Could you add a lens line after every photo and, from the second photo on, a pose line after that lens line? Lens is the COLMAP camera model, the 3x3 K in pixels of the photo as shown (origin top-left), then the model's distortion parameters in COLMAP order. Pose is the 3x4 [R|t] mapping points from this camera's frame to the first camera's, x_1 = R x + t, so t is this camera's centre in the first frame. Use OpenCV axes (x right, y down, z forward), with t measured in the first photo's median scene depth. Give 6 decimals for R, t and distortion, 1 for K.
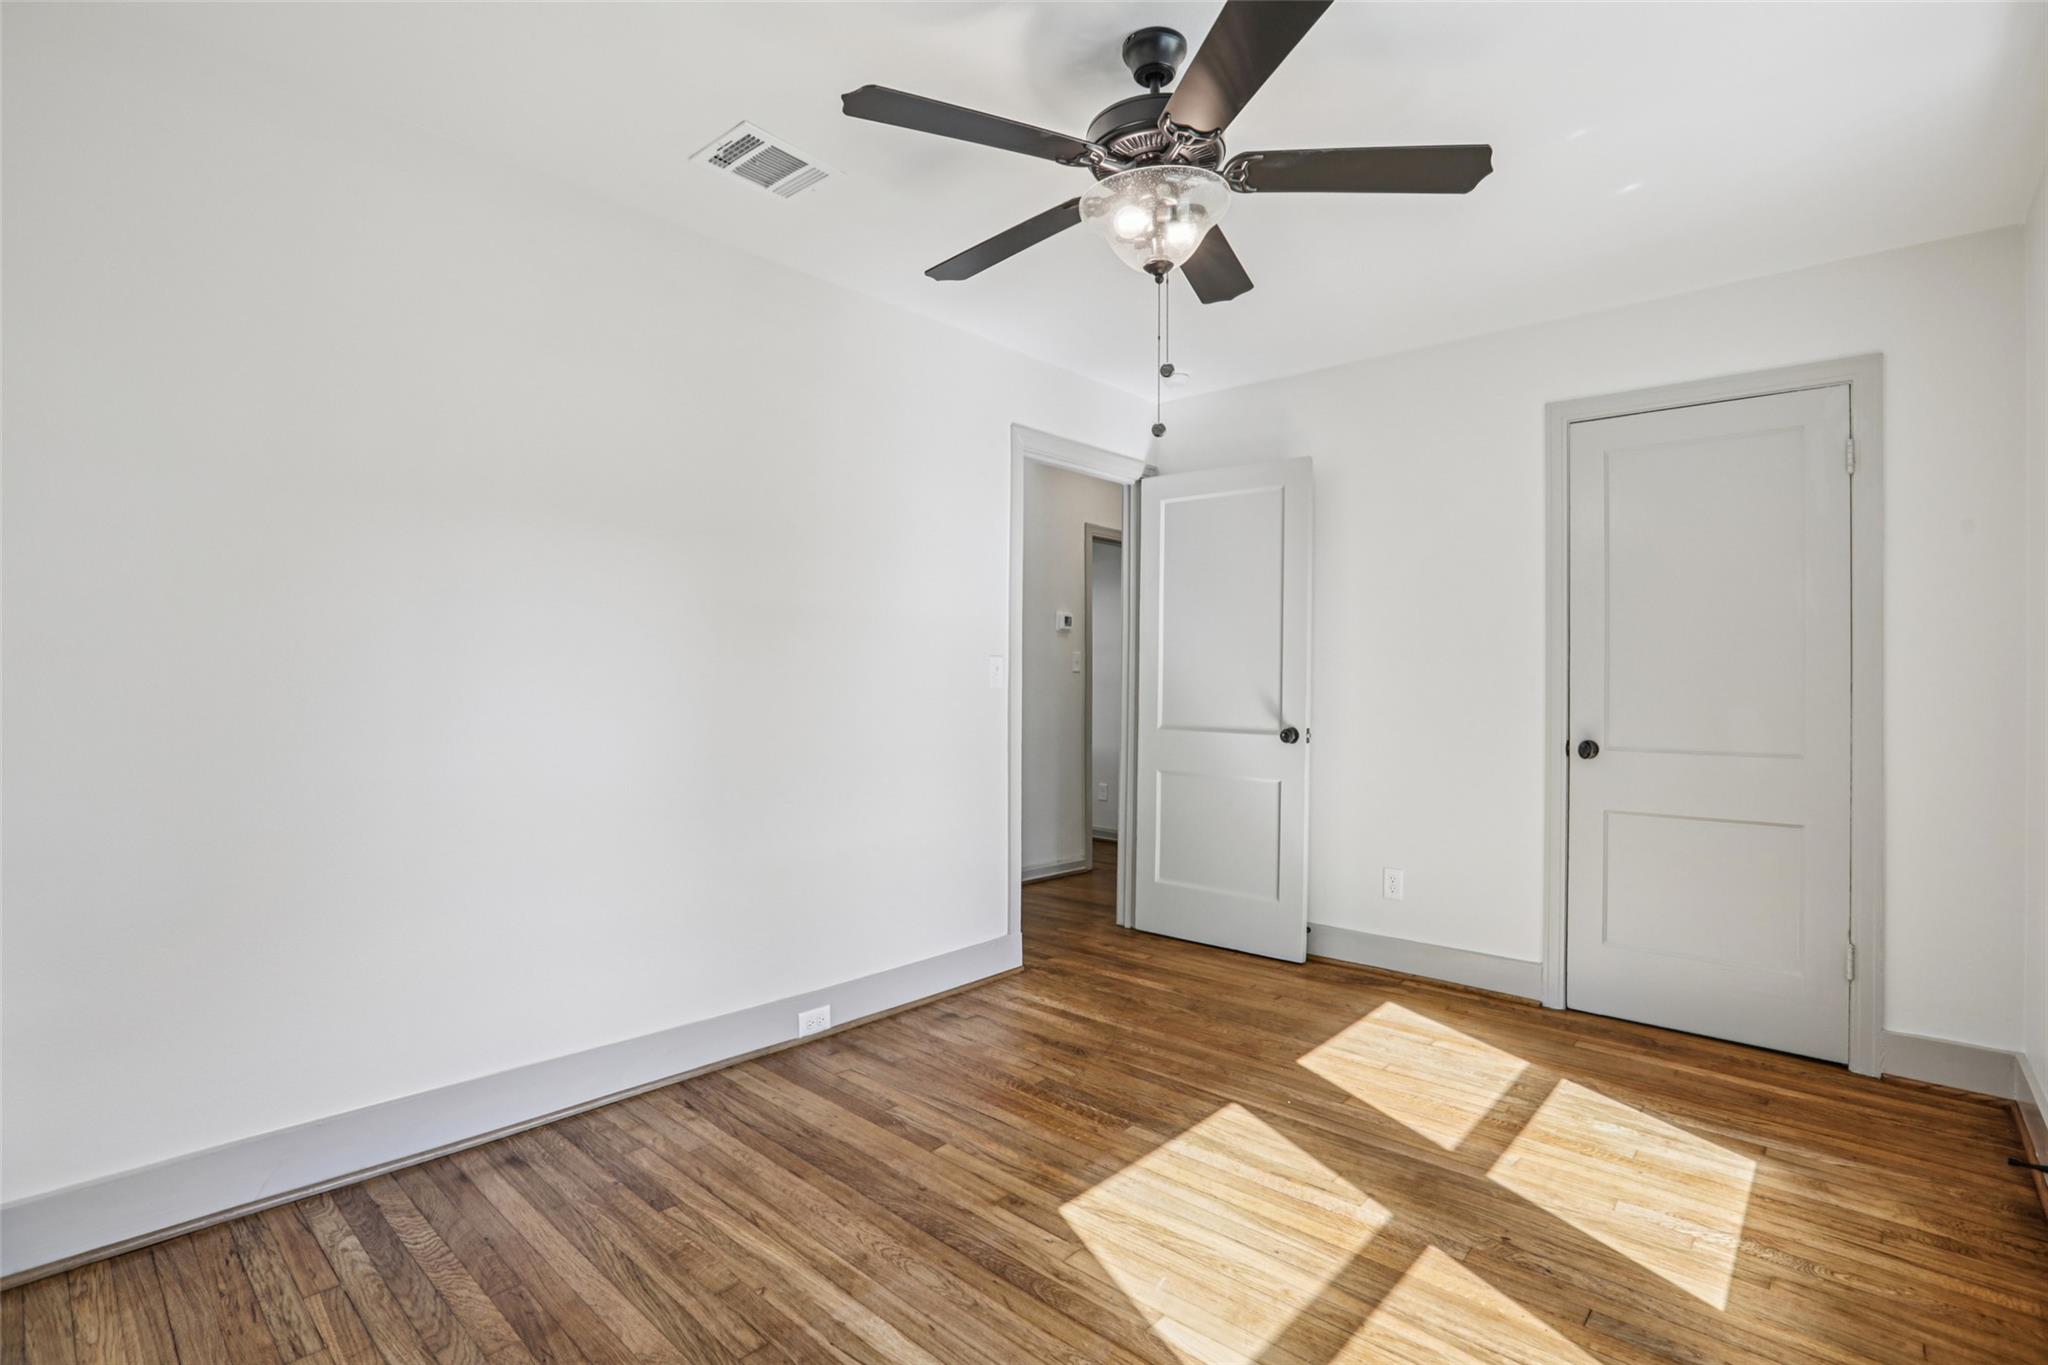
lens RADIAL K [[936.4, 0, 1037.2], [0, 936.4, 681.8], [0, 0, 1]] dist [-0.050481, 0.014359]
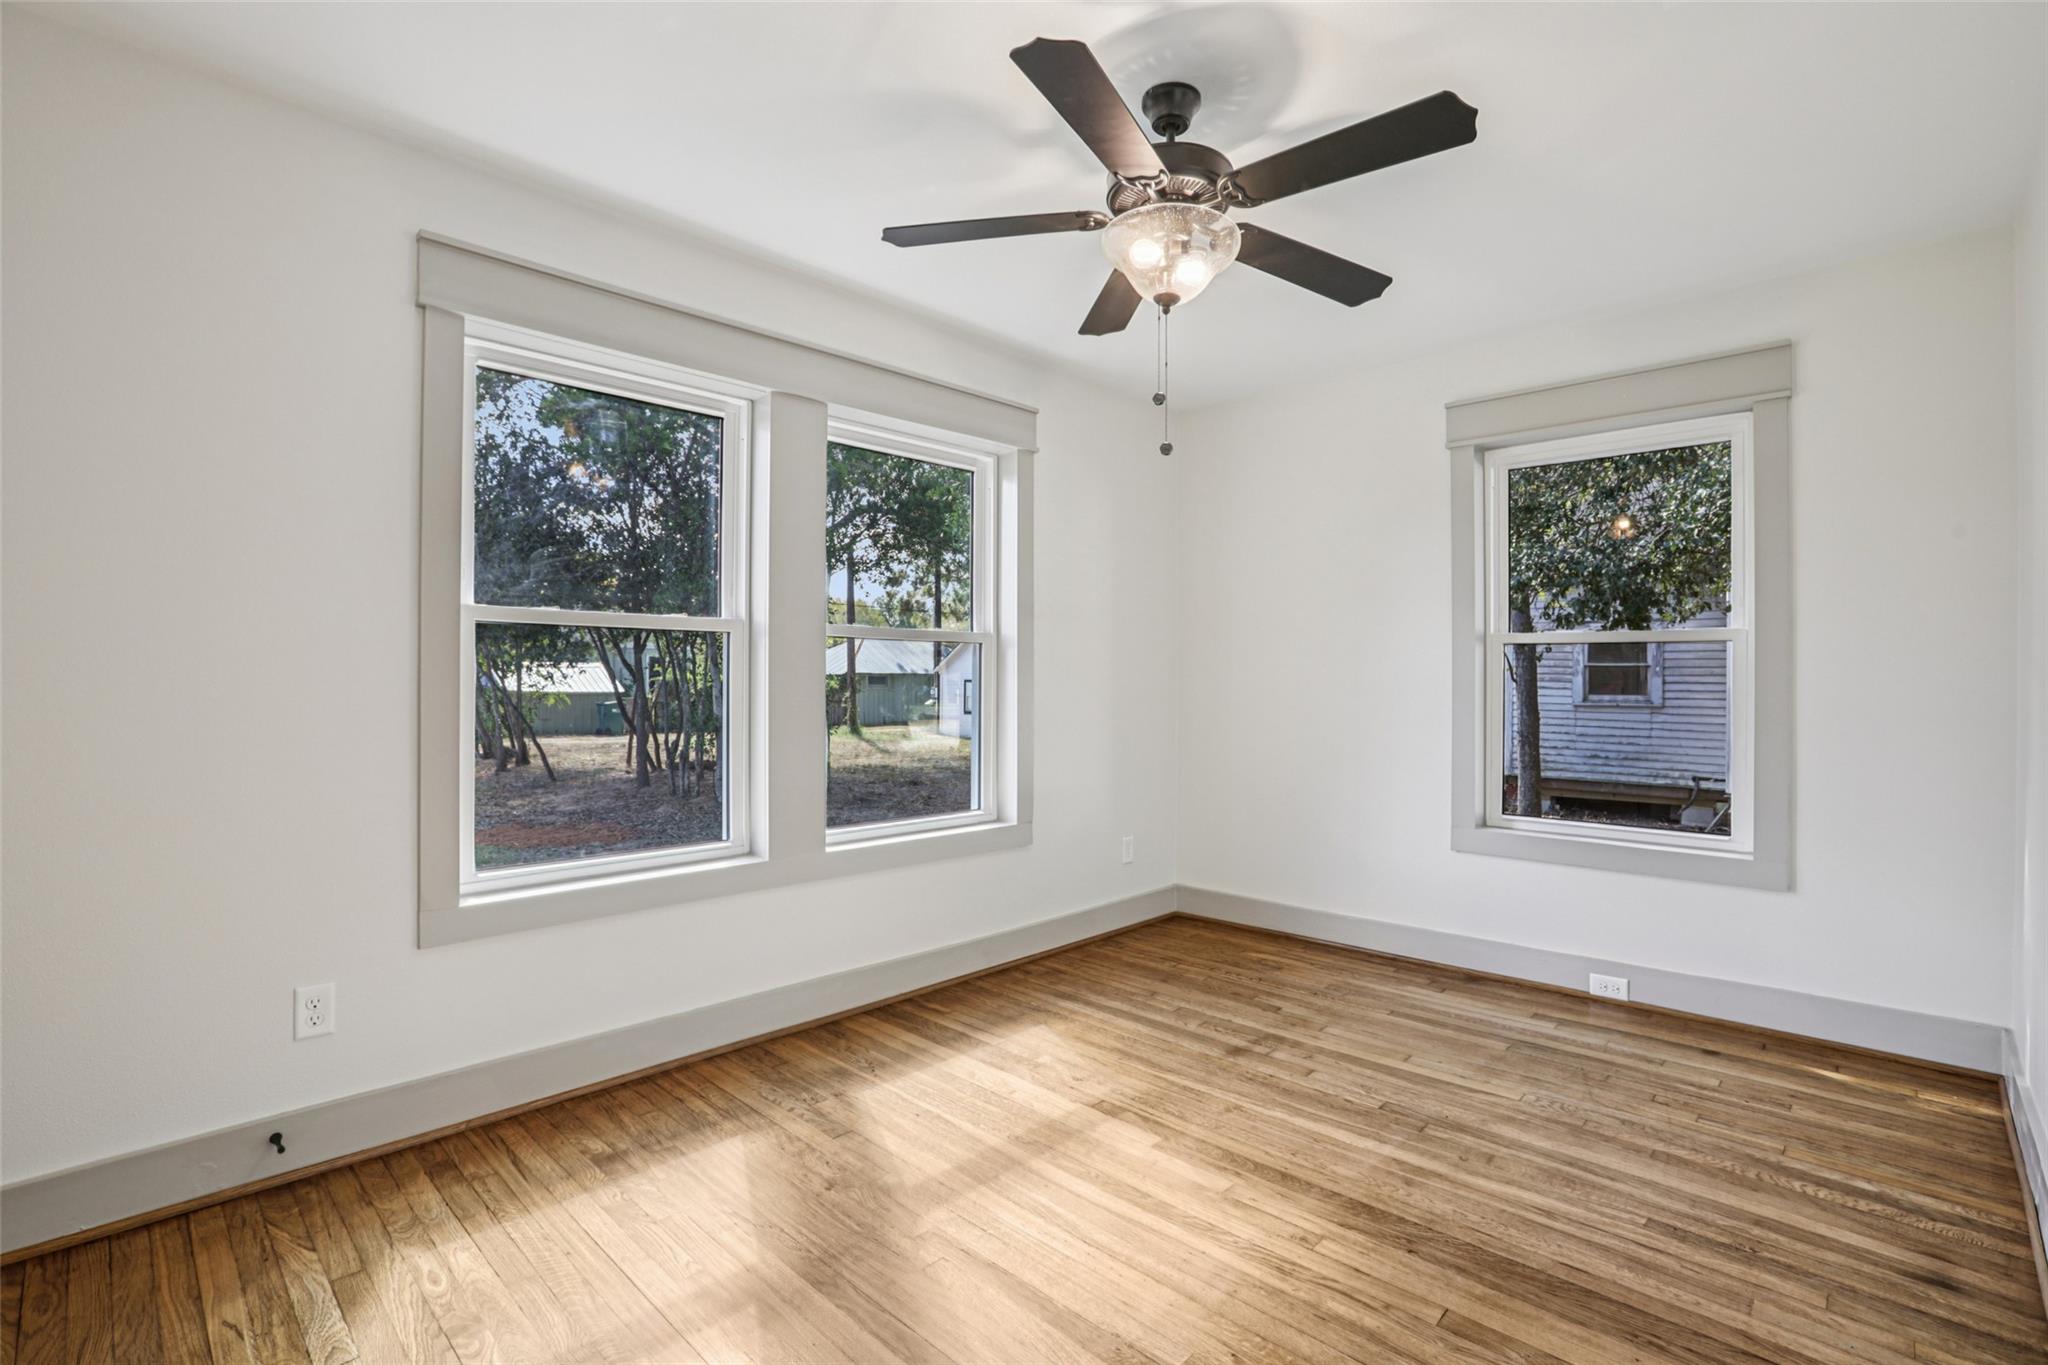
lens RADIAL K [[936.4, 0, 1037.2], [0, 936.4, 681.8], [0, 0, 1]] dist [-0.050481, 0.014359]
pose [[-0.999345, -0.015611, 0.032662, 0.238909], [-0.015664, 0.999876, -0.001372, 0.005644], [-0.032636, -0.001883, -0.999466, 2.080575]]
